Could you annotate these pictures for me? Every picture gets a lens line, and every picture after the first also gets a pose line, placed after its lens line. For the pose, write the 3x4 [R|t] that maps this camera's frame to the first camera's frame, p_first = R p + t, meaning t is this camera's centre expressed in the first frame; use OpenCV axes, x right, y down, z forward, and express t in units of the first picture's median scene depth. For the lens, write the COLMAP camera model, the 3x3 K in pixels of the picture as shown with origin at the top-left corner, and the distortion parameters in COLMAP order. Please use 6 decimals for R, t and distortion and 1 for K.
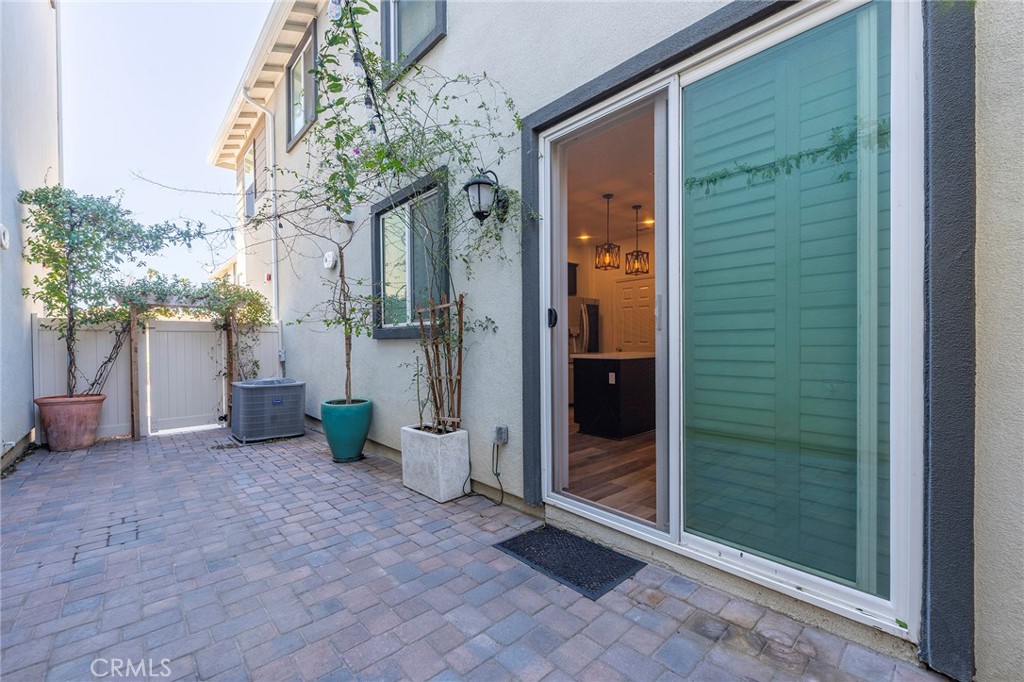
lens RADIAL K [[420.1, 0, 516.4], [0, 420.1, 350.6], [0, 0, 1]] dist [0.001324, -0.001564]
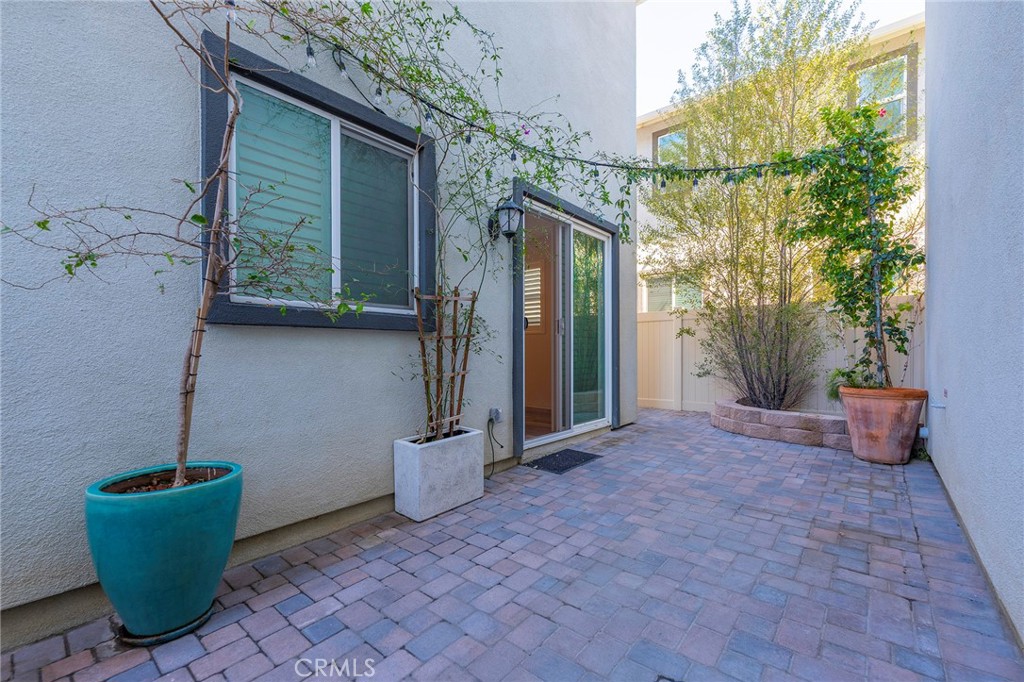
lens RADIAL K [[420.1, 0, 508.9], [0, 420.1, 360.2], [0, 0, 1]] dist [0.001324, -0.001564]
pose [[-0.104813, -0.019273, 0.994305, -1.181058], [0.025375, 0.999435, 0.022047, 0.015900], [-0.994168, 0.027542, -0.104265, 1.032939]]
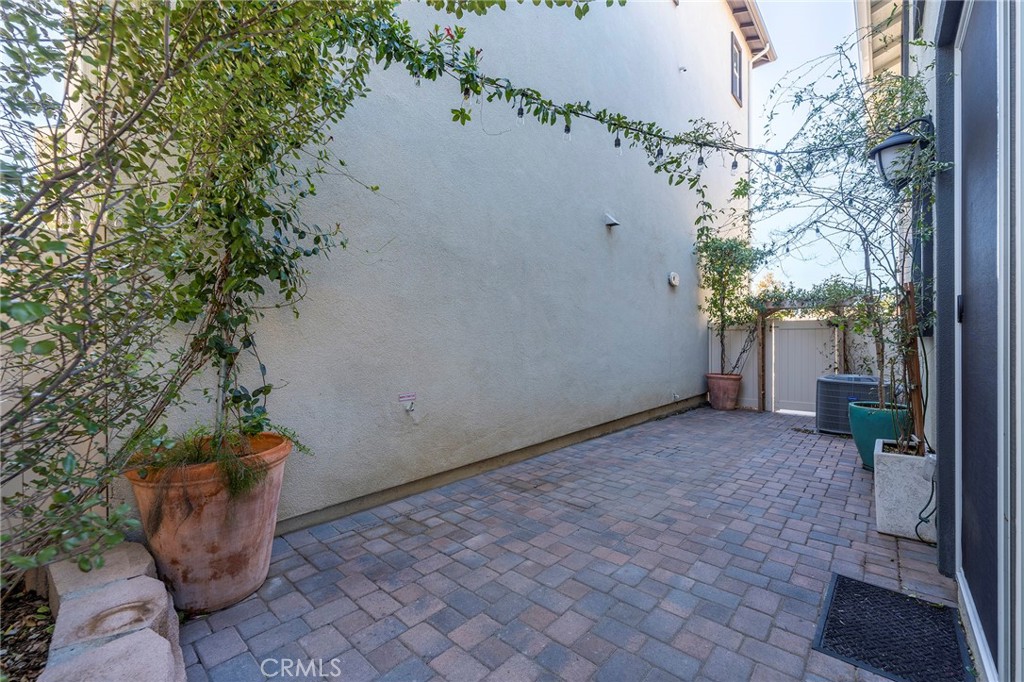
lens RADIAL K [[420.1, 0, 518.3], [0, 420.1, 339.2], [0, 0, 1]] dist [0.001324, -0.001564]
pose [[0.108342, 0.004839, -0.994102, 0.574888], [-0.019112, 0.999813, 0.002784, -0.010467], [0.993930, 0.018697, 0.108415, 0.187227]]
